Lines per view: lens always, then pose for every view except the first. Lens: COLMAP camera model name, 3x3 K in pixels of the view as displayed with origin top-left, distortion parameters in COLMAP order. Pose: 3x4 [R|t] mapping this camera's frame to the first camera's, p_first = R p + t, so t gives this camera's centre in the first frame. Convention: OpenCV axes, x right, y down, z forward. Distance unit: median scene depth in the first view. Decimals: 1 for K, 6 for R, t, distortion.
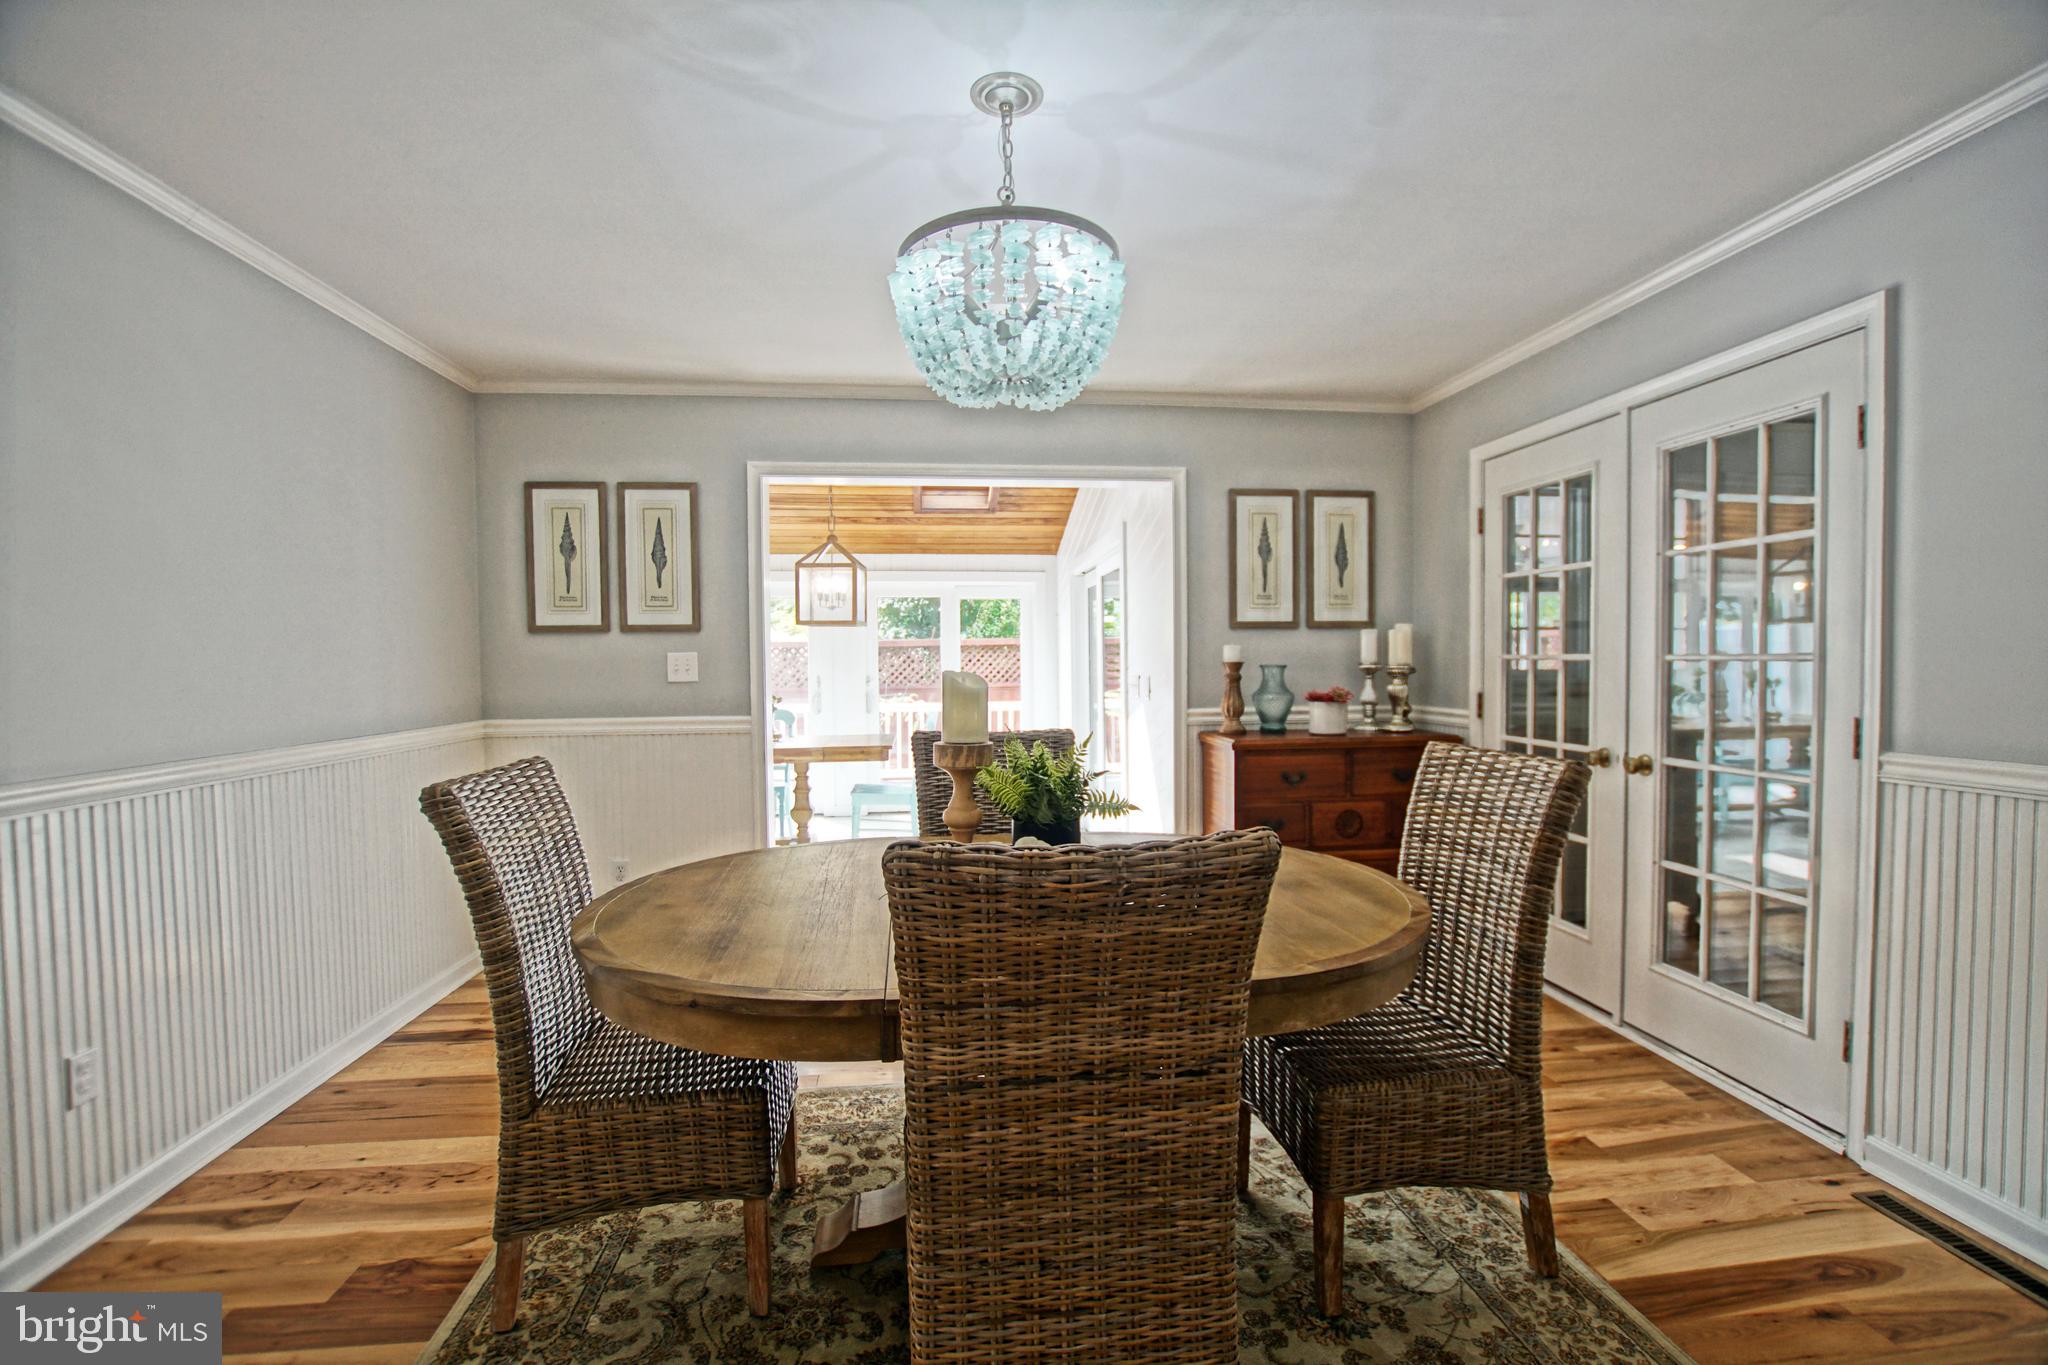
lens RADIAL K [[909.3, 0, 1028.2], [0, 909.3, 683.3], [0, 0, 1]] dist [-0.031694, 0.003877]
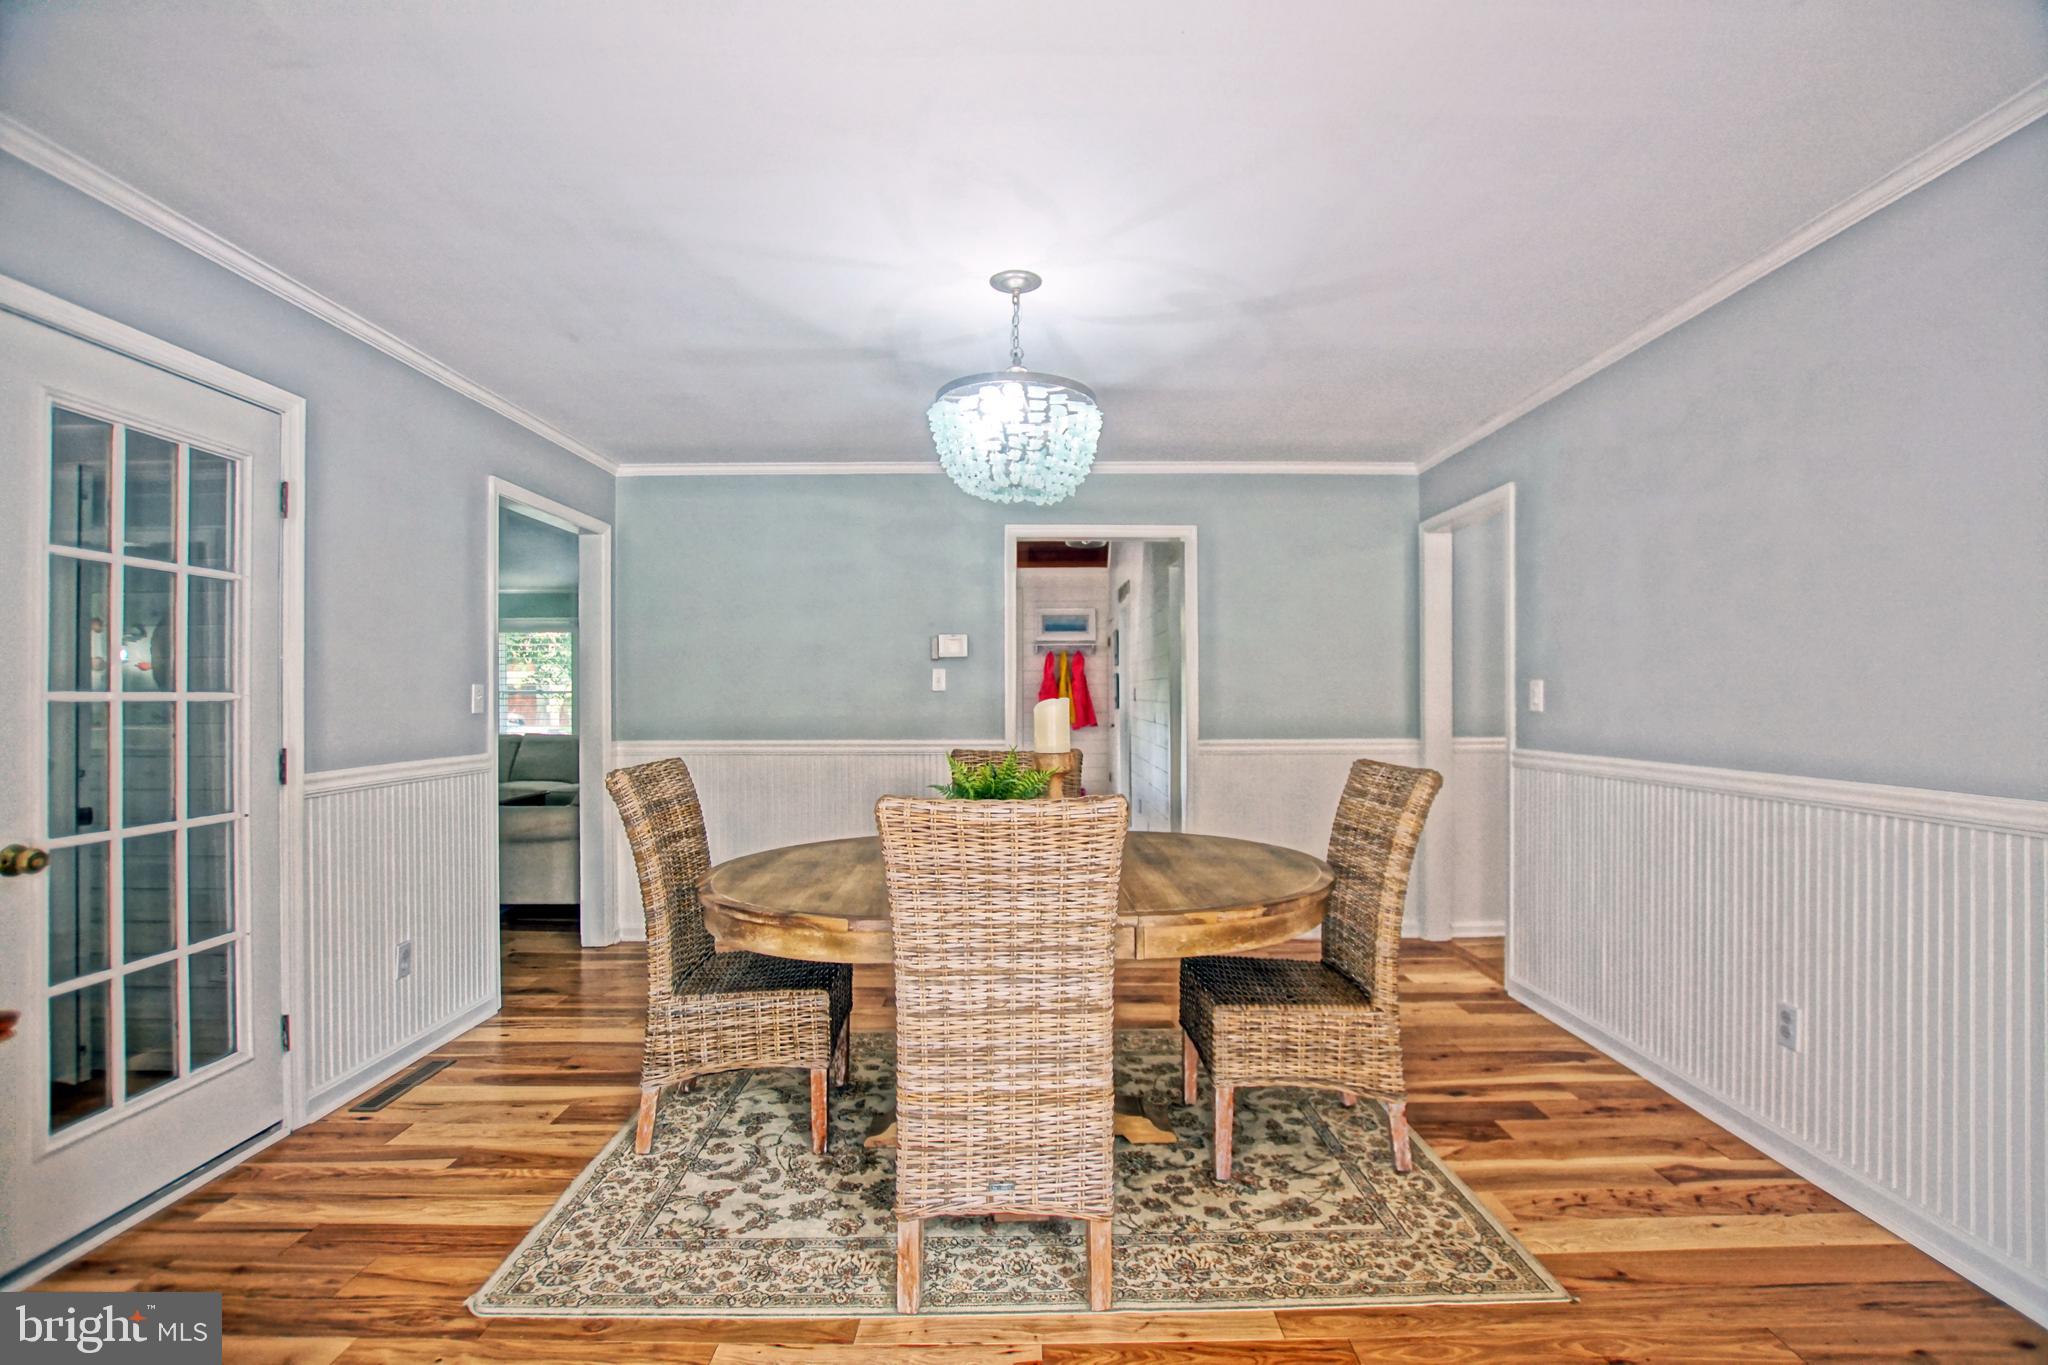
lens RADIAL K [[909.3, 0, 1026.2], [0, 909.3, 684.8], [0, 0, 1]] dist [-0.031694, 0.003877]
pose [[-0.992857, 0.012533, 0.118647, -0.144787], [0.015058, 0.999678, 0.020406, -0.045907], [-0.118354, 0.022047, -0.992727, 1.788747]]
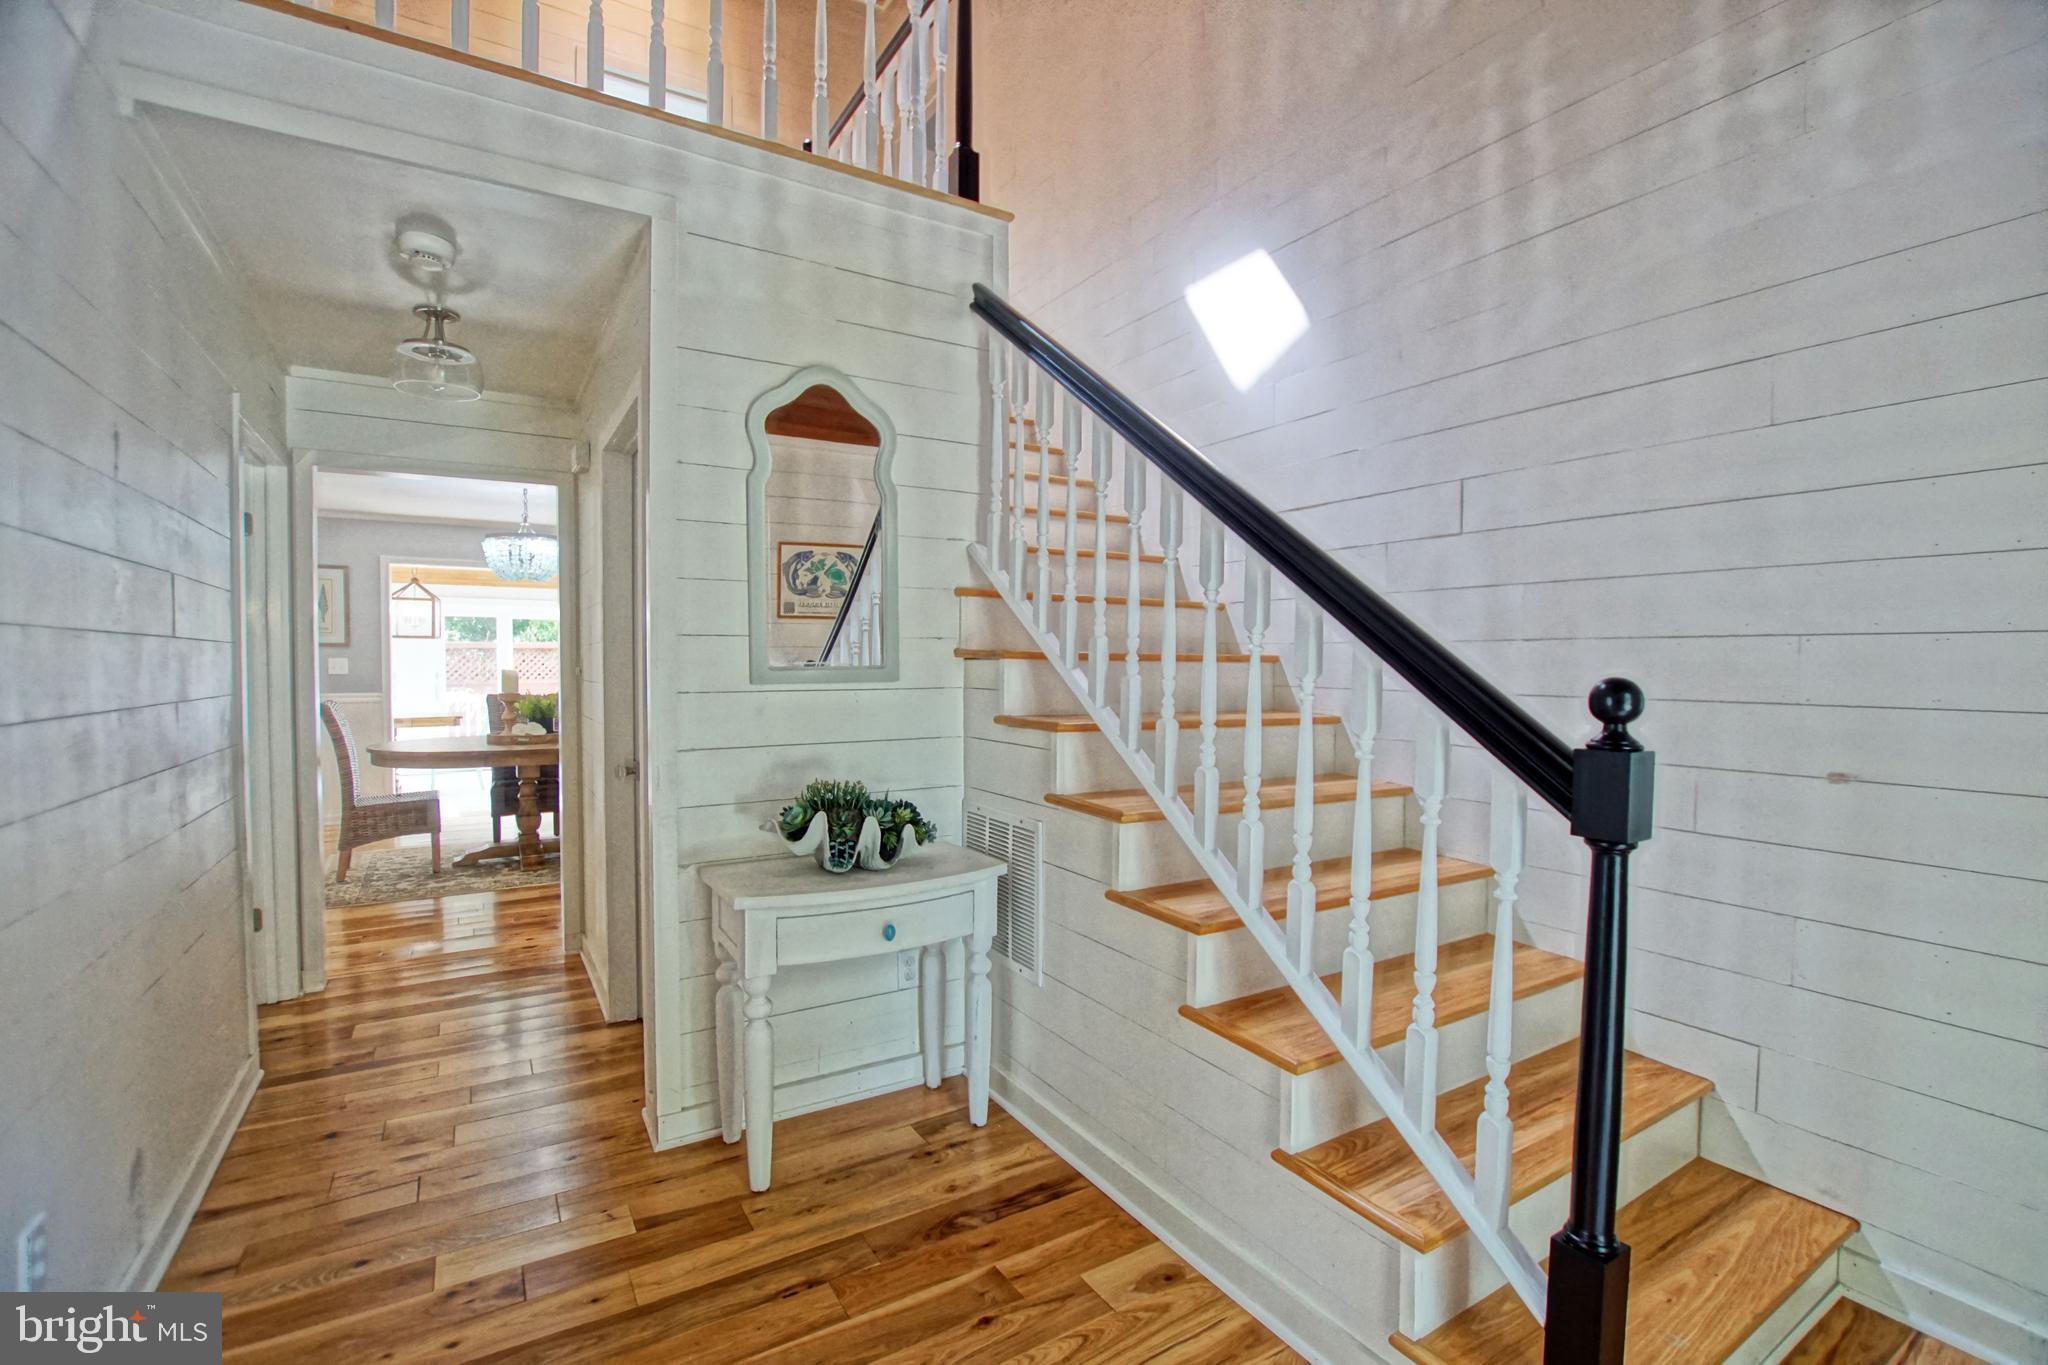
lens RADIAL K [[909.3, 0, 1027.4], [0, 909.3, 681.0], [0, 0, 1]] dist [-0.031694, 0.003877]
pose [[0.904304, -0.002257, 0.426882, 0.209330], [0.003738, 0.999990, -0.002630, 0.044690], [-0.426872, 0.003974, 0.904303, -2.434754]]
